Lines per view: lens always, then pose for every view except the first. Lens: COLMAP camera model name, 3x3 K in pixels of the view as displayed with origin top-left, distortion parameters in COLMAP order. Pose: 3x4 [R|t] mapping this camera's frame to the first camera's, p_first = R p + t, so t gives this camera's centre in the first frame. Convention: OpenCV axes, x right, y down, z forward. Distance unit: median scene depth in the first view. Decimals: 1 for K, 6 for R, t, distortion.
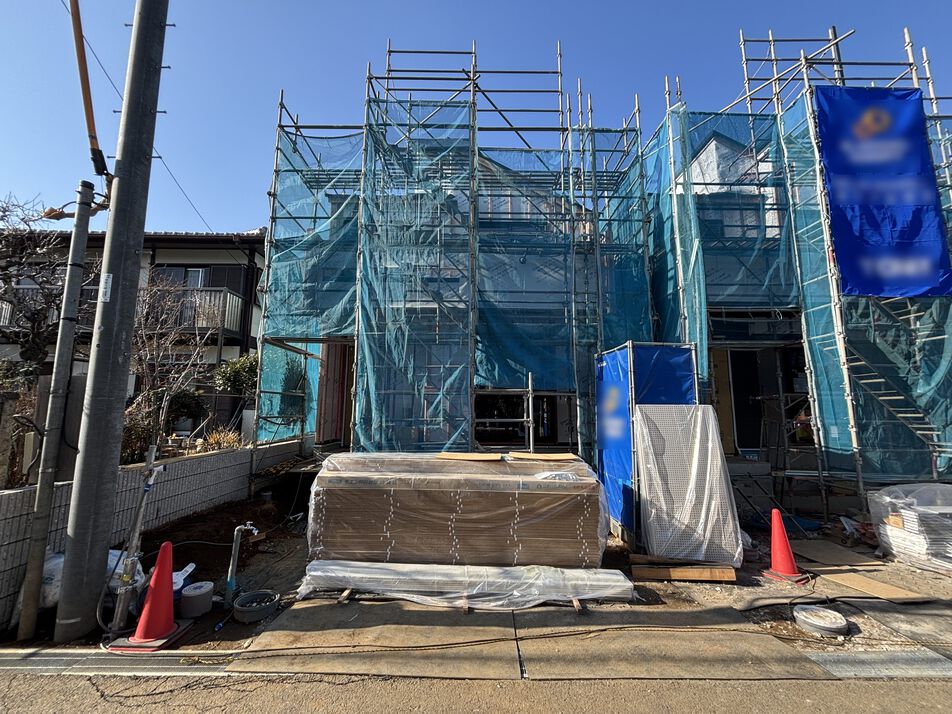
lens RADIAL K [[383.5, 0, 475.9], [0, 383.5, 356.2], [0, 0, 1]] dist [0.001232, 0.000132]
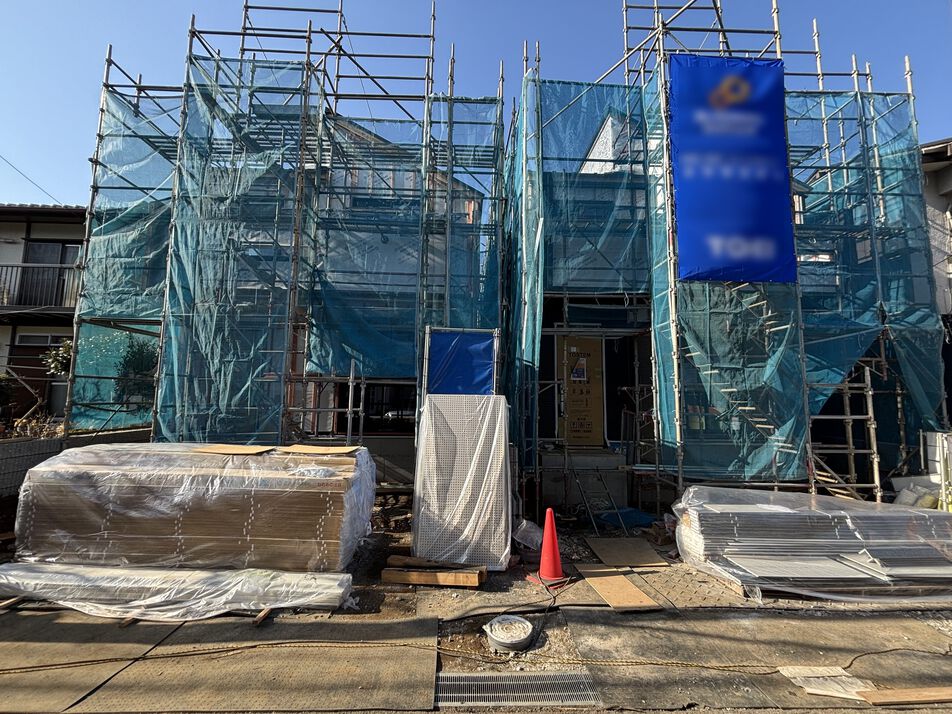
lens RADIAL K [[383.5, 0, 475.9], [0, 383.5, 356.2], [0, 0, 1]] dist [0.001232, 0.000132]
pose [[0.999749, 0.012196, 0.018784, 0.510898], [-0.012814, 0.999369, 0.033118, 0.001488], [-0.018369, -0.033350, 0.999275, 0.074798]]
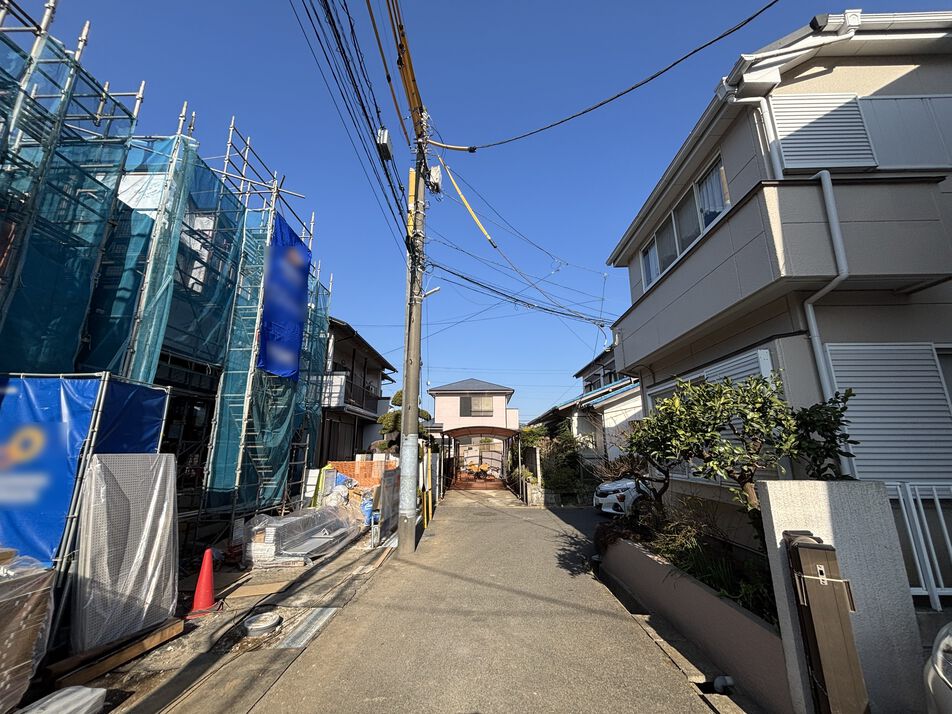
lens RADIAL K [[383.5, 0, 475.9], [0, 383.5, 356.2], [0, 0, 1]] dist [0.001232, 0.000132]
pose [[0.030275, 0.237537, 0.970907, -0.364463], [-0.135024, 0.963420, -0.231495, 0.009827], [-0.990380, -0.124087, 0.061241, 0.203375]]
